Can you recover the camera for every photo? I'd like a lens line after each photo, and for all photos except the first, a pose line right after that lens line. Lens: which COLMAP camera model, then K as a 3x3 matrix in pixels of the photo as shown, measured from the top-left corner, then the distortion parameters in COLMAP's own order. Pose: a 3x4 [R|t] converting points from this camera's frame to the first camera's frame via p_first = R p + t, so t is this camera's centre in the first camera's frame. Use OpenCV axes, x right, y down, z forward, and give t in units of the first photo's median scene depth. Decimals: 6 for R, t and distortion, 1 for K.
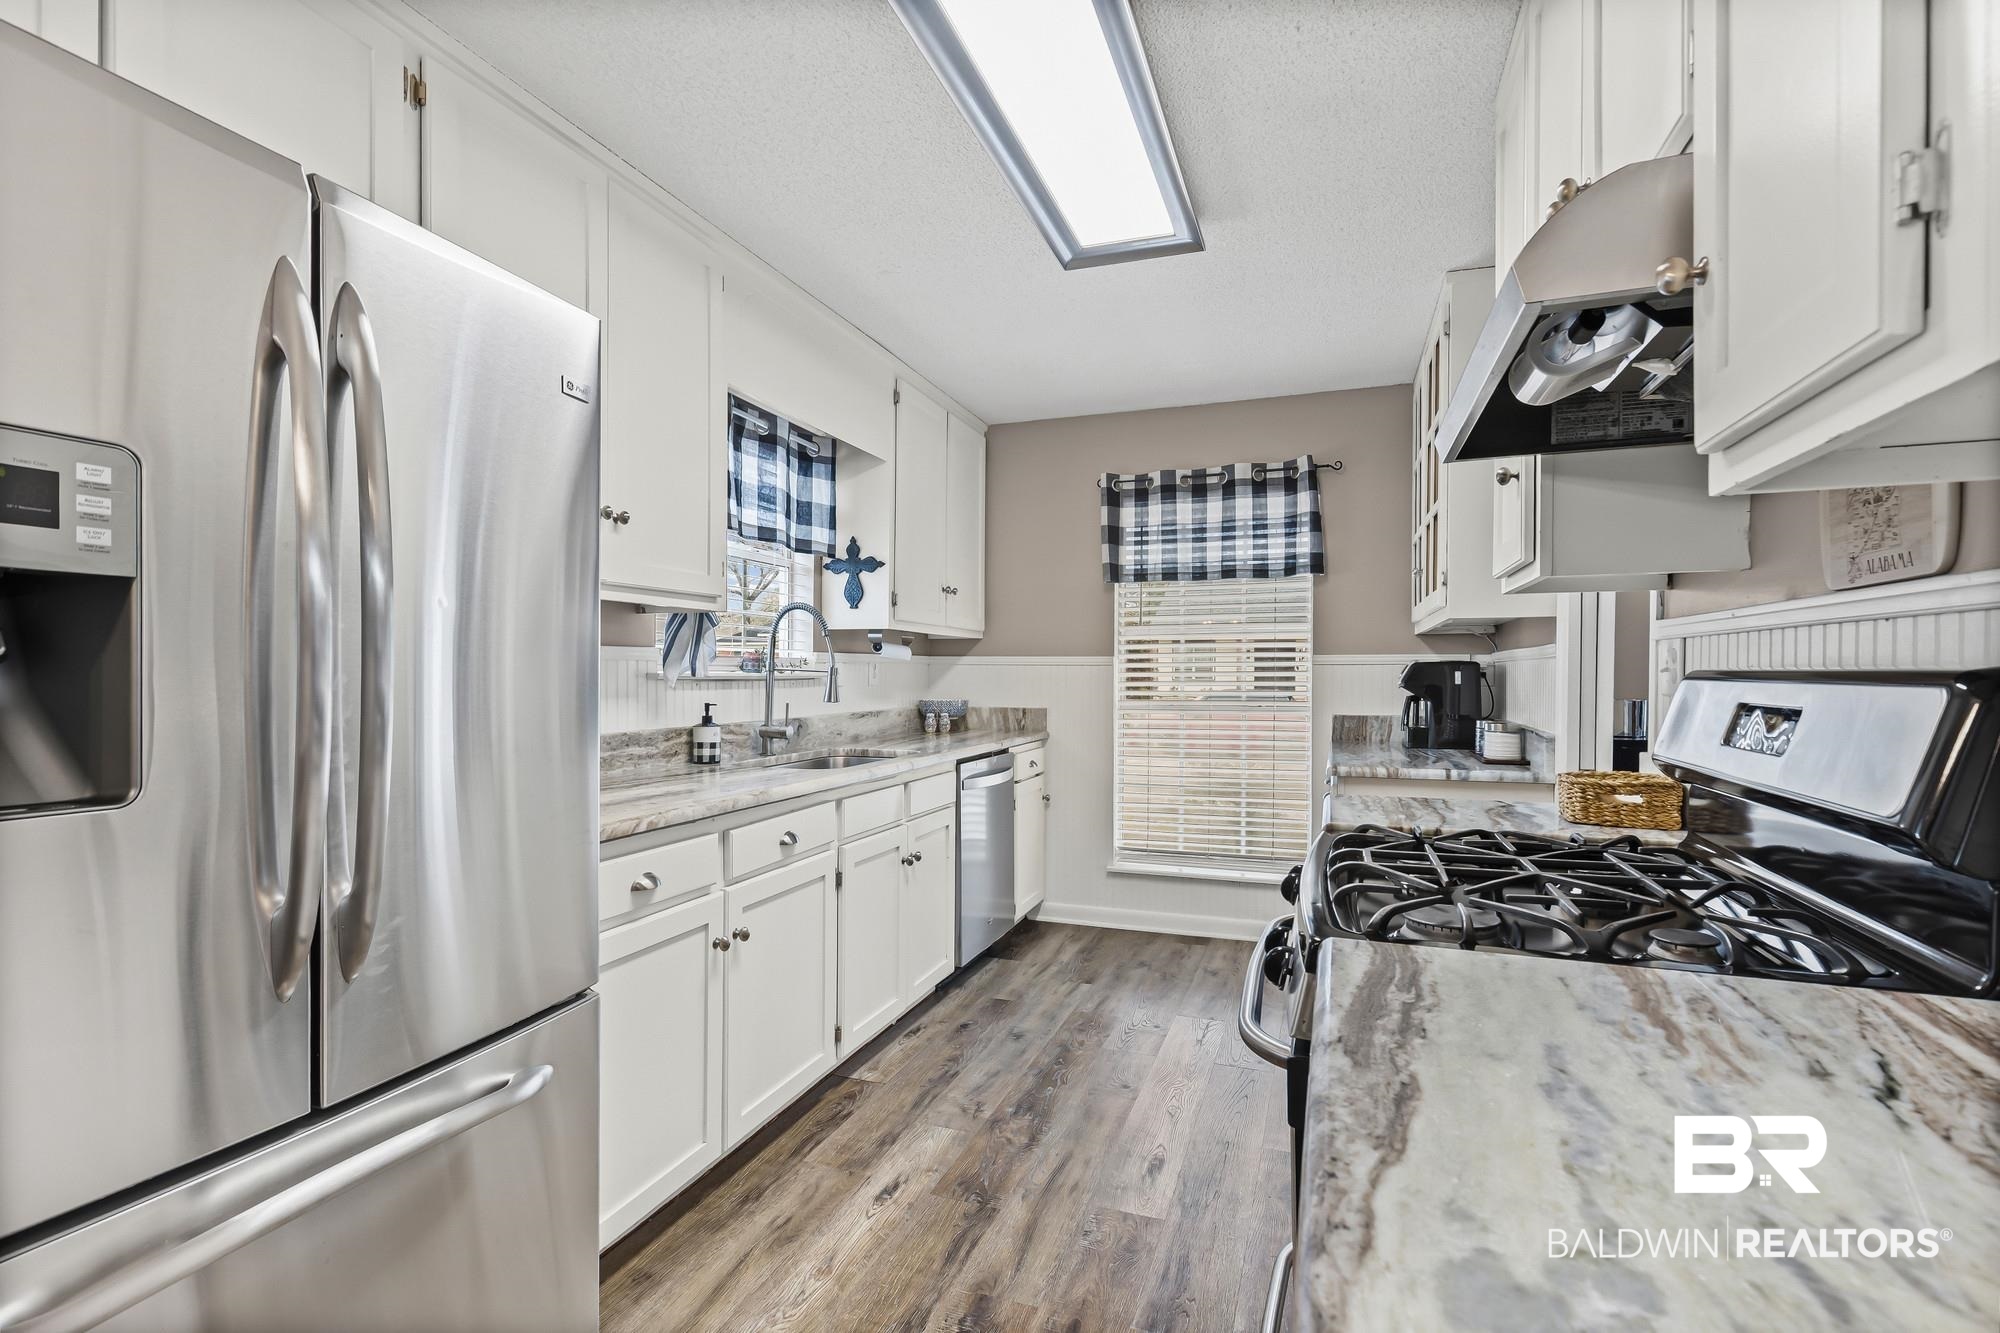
lens RADIAL K [[917.6, 0, 1002.8], [0, 917.6, 668.4], [0, 0, 1]] dist [-0.001267, -0.000422]
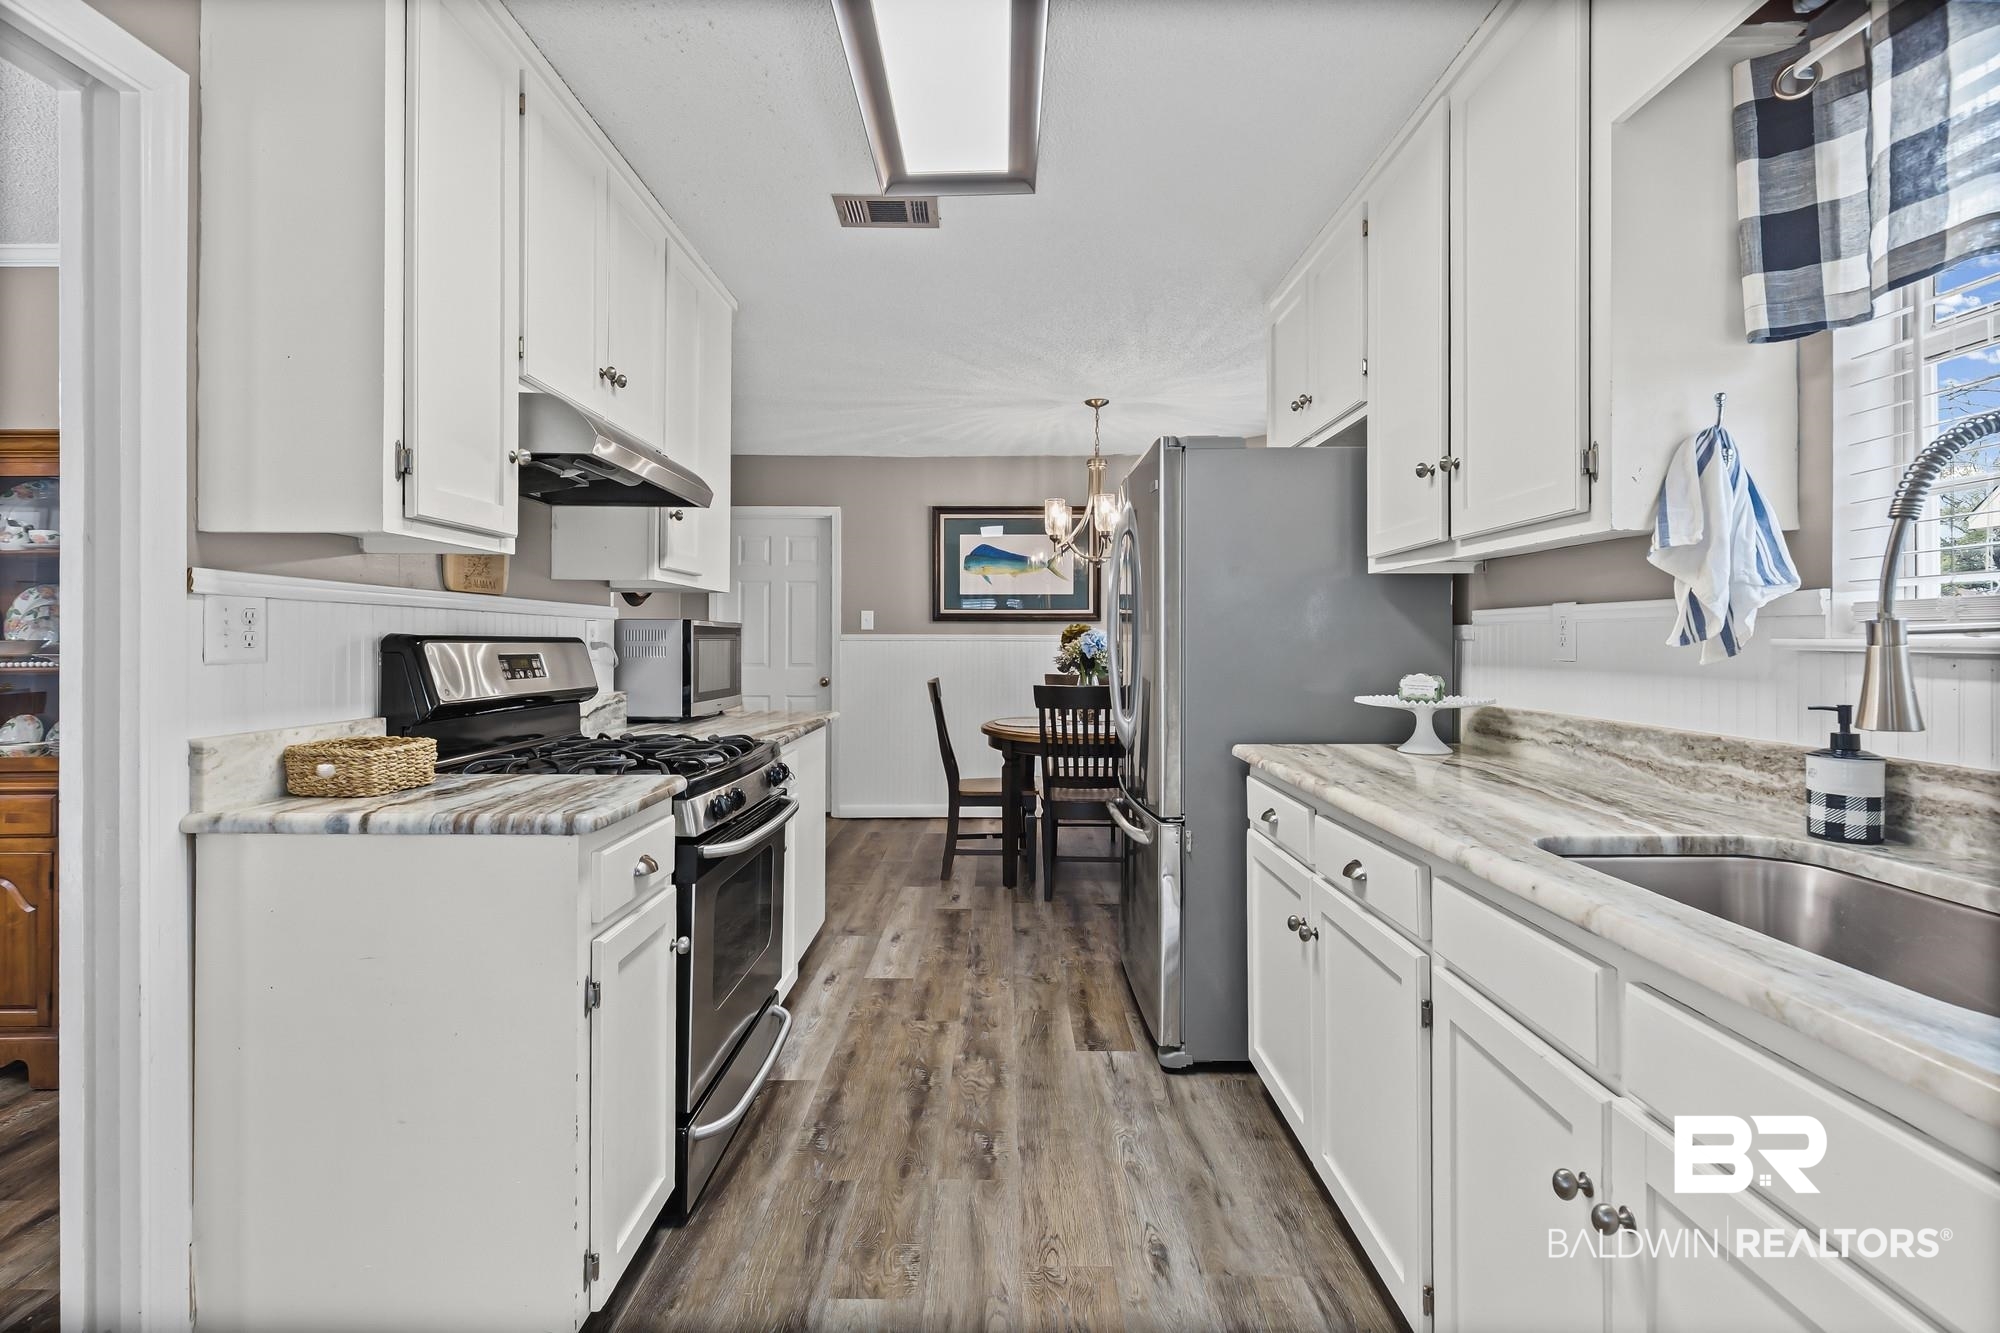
lens RADIAL K [[917.6, 0, 1004.4], [0, 917.6, 651.9], [0, 0, 1]] dist [-0.001267, -0.000422]
pose [[-0.939719, 0.001934, -0.341943, 0.218331], [-0.000576, 0.999974, 0.007239, 0.008814], [0.341948, 0.006999, -0.939693, 1.292328]]
